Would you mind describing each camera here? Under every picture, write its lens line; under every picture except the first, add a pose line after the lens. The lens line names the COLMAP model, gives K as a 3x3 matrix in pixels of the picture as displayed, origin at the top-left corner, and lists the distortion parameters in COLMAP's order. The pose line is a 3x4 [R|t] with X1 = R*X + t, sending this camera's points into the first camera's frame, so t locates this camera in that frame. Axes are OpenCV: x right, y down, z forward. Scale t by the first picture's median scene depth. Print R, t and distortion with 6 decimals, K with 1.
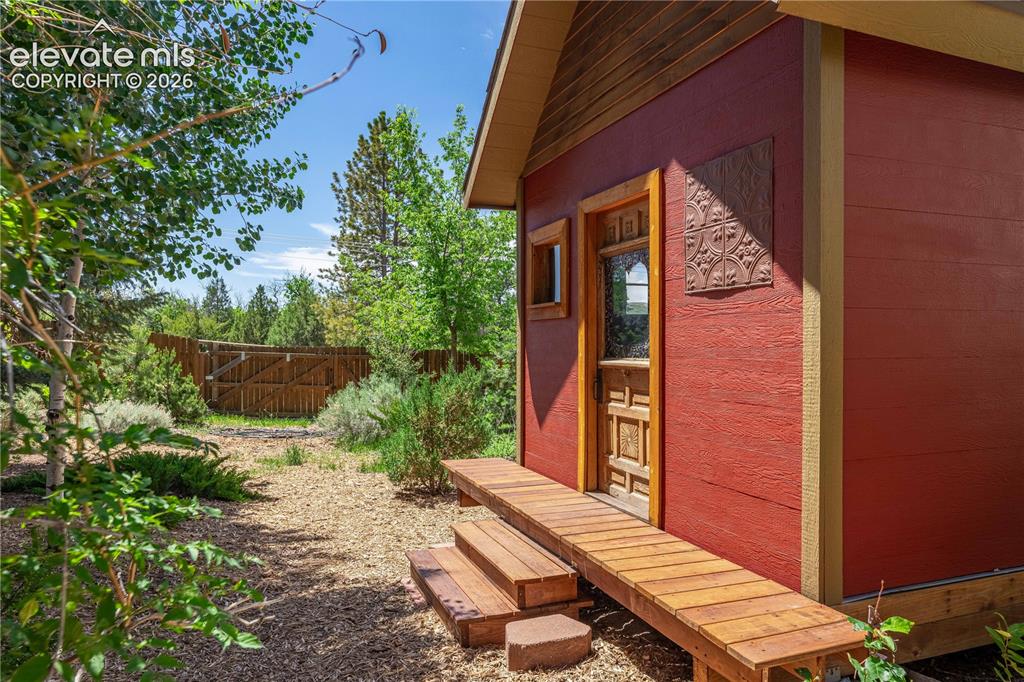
lens RADIAL K [[661.5, 0, 512.0], [0, 661.5, 341.0], [0, 0, 1]] dist [0.006839, 0.001328]
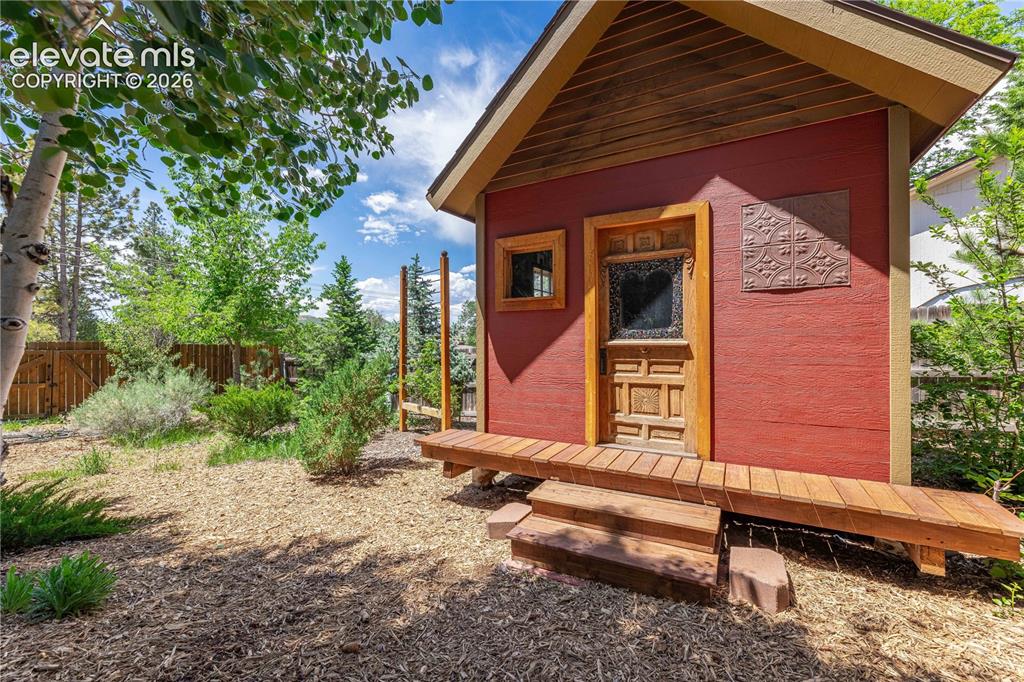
lens RADIAL K [[401.4, 0, 512.0], [0, 401.4, 341.0], [0, 0, 1]] dist [0.002592, 0.000035]
pose [[0.764881, 0.007633, 0.644127, -0.554837], [-0.004356, 0.999968, -0.006678, 0.036199], [-0.644157, 0.002302, 0.764890, 0.549956]]
